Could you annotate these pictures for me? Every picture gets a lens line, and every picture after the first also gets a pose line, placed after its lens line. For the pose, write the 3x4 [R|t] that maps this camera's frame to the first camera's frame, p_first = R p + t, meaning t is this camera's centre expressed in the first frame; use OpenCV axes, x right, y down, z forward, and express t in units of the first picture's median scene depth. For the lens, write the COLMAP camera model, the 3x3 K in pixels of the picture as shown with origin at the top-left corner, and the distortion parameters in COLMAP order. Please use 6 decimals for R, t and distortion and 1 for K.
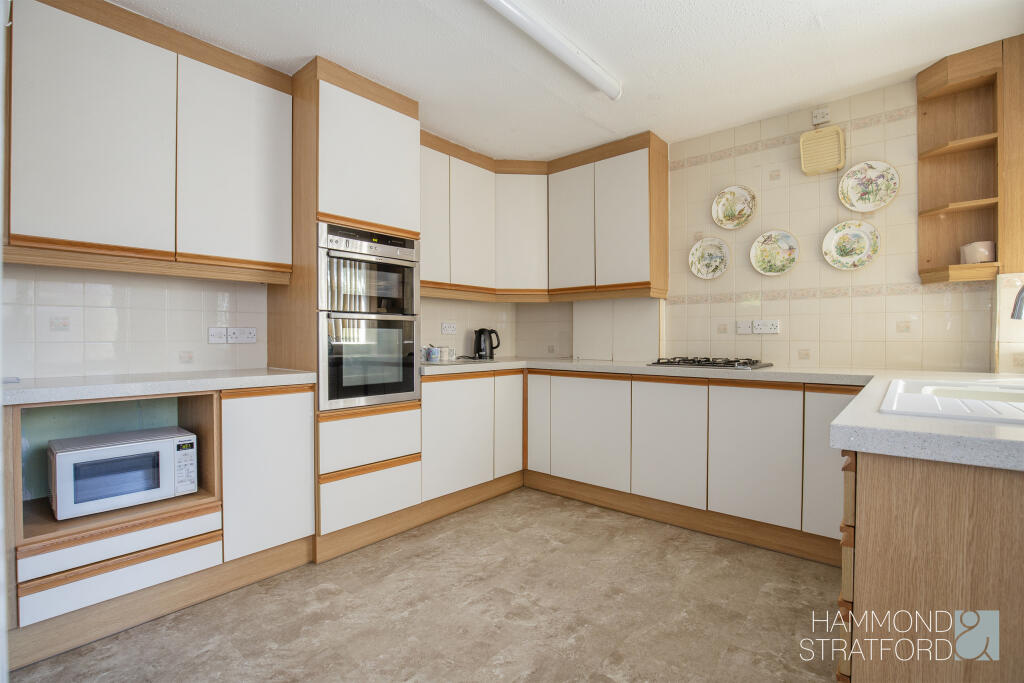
lens RADIAL K [[471.7, 0, 515.8], [0, 471.7, 343.3], [0, 0, 1]] dist [-0.031074, 0.000203]
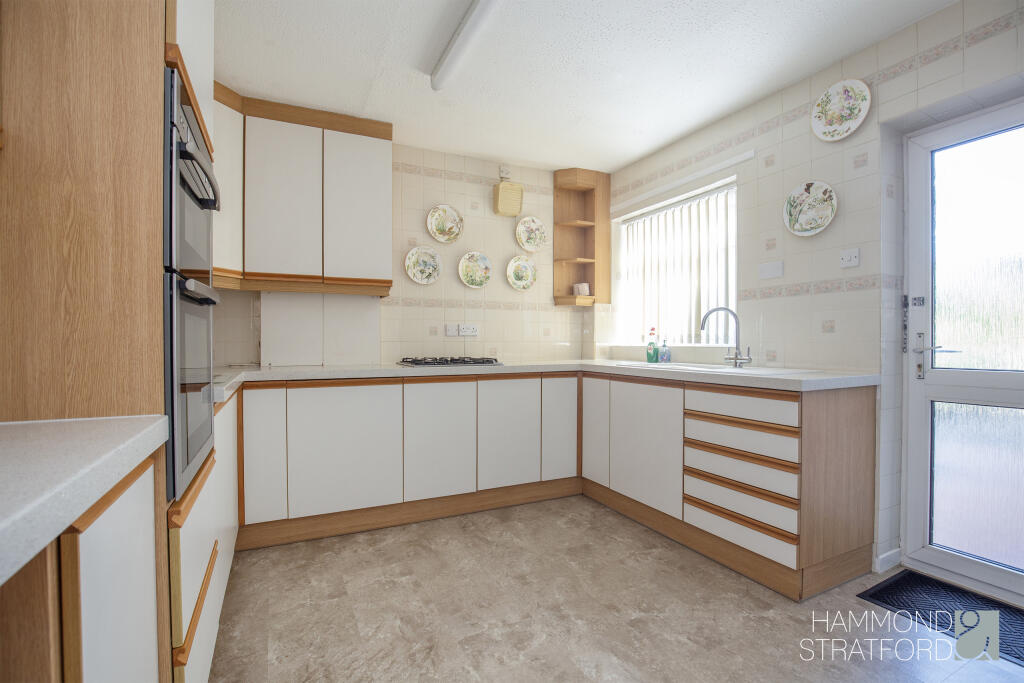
lens RADIAL K [[471.7, 0, 515.8], [0, 471.7, 343.3], [0, 0, 1]] dist [-0.031074, 0.000203]
pose [[0.391981, -0.007904, 0.919939, -0.595180], [0.007839, 0.999955, 0.005251, -0.006995], [-0.919940, 0.005153, 0.392026, 0.458733]]
